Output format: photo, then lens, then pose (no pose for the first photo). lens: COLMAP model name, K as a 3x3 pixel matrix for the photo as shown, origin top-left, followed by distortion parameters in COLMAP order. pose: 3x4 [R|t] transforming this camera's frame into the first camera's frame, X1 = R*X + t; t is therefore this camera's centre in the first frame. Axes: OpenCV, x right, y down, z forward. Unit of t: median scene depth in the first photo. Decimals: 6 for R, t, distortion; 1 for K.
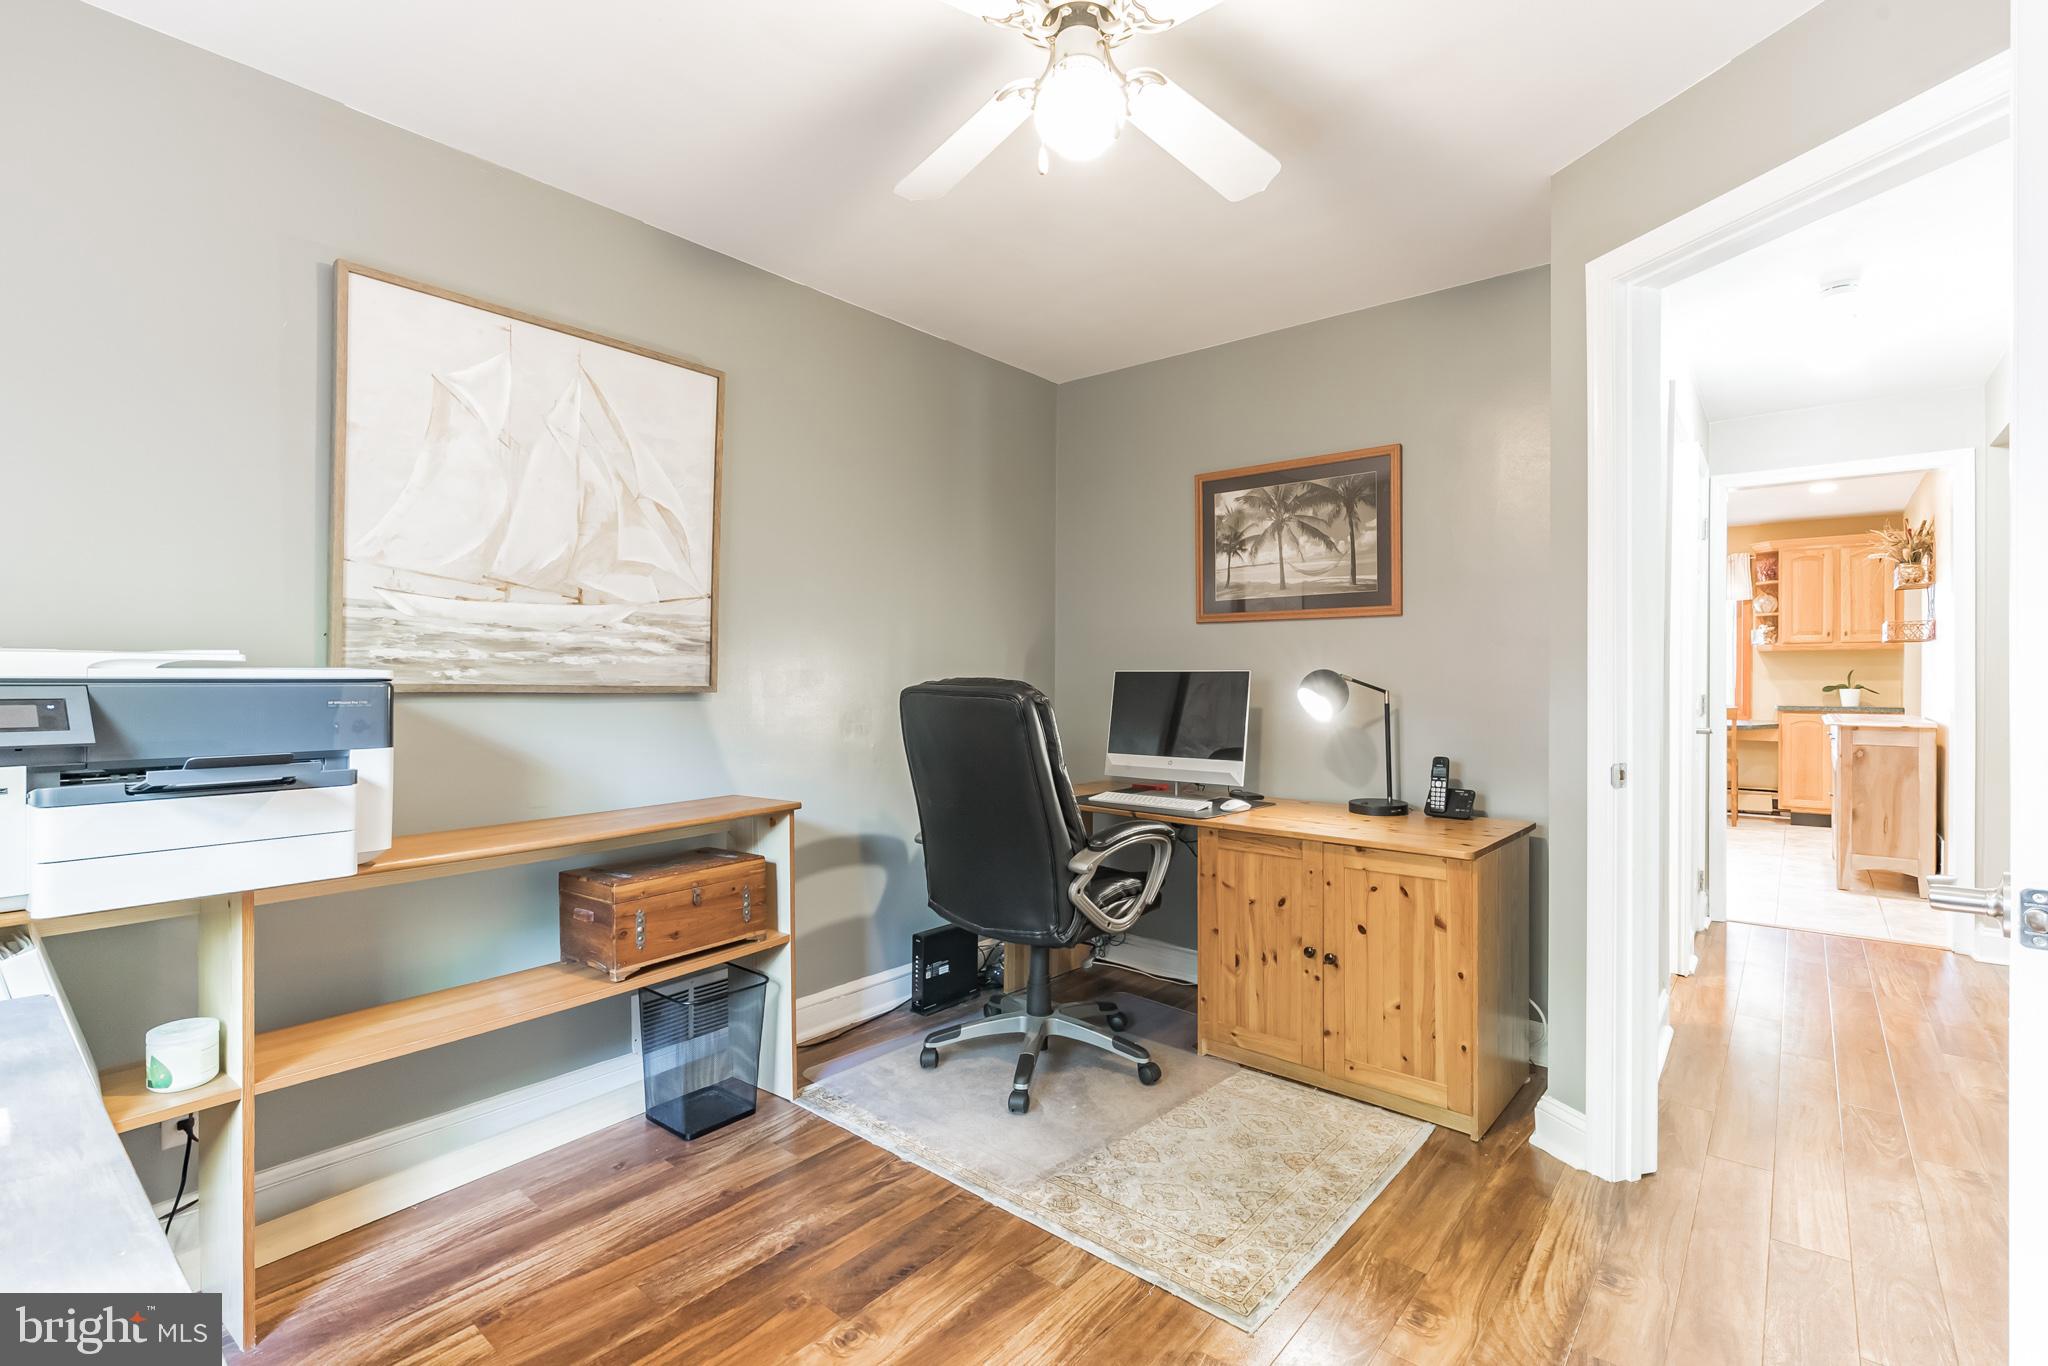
lens RADIAL K [[933.8, 0, 1040.2], [0, 933.8, 682.6], [0, 0, 1]] dist [-0.001804, 0.000836]
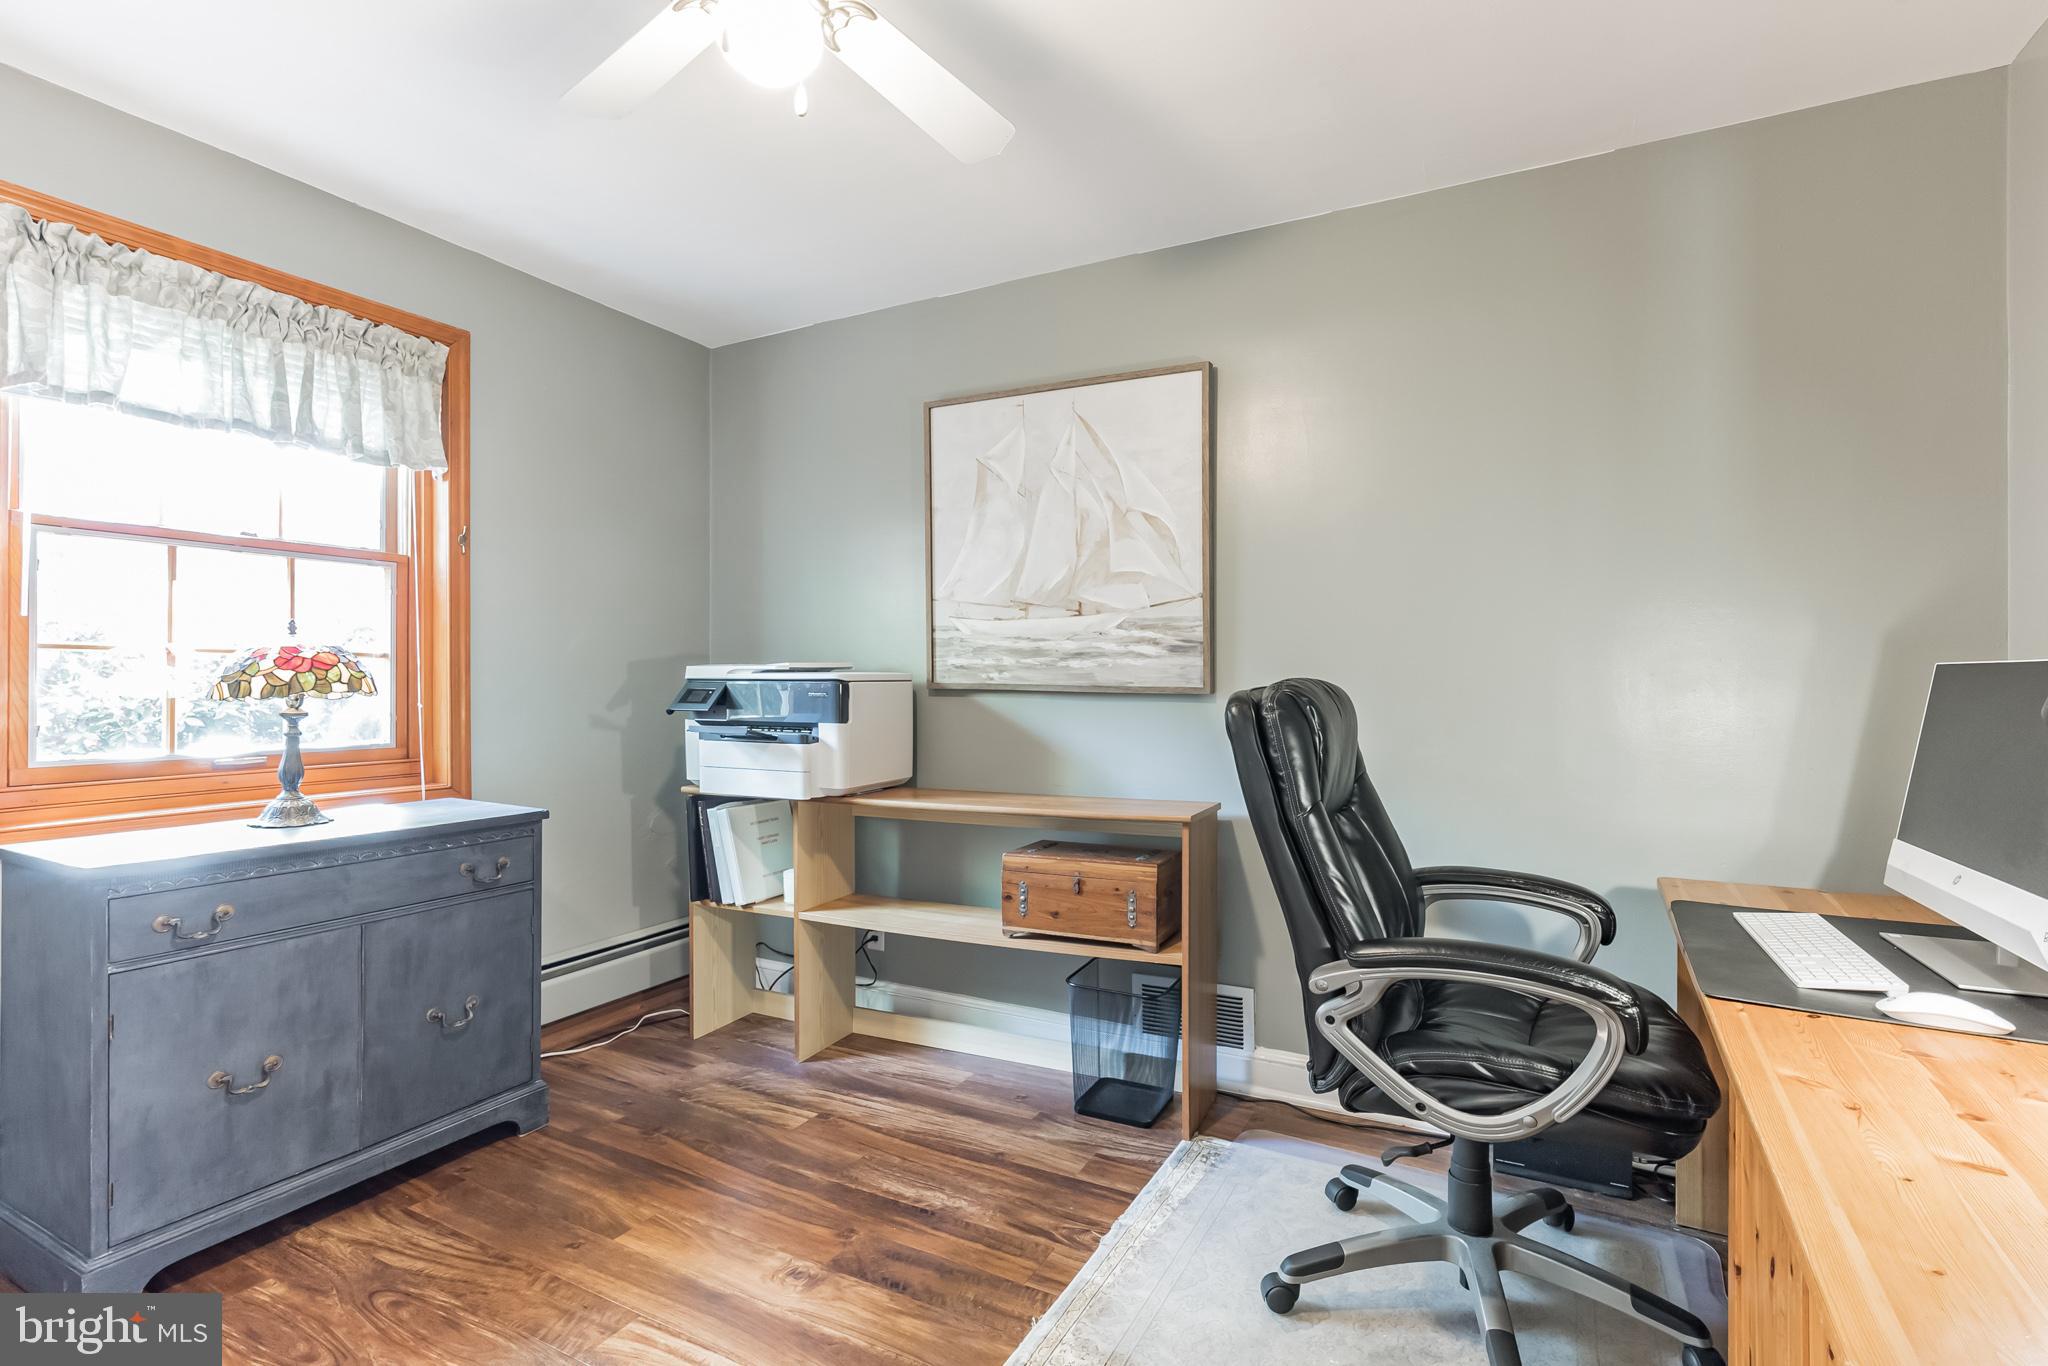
lens RADIAL K [[933.8, 0, 1041.2], [0, 933.8, 685.5], [0, 0, 1]] dist [-0.001804, 0.000836]
pose [[0.218728, 0.006192, -0.975766, 0.678642], [-0.005374, 0.999972, 0.005141, -0.002836], [0.975771, 0.004120, 0.218755, 0.753551]]
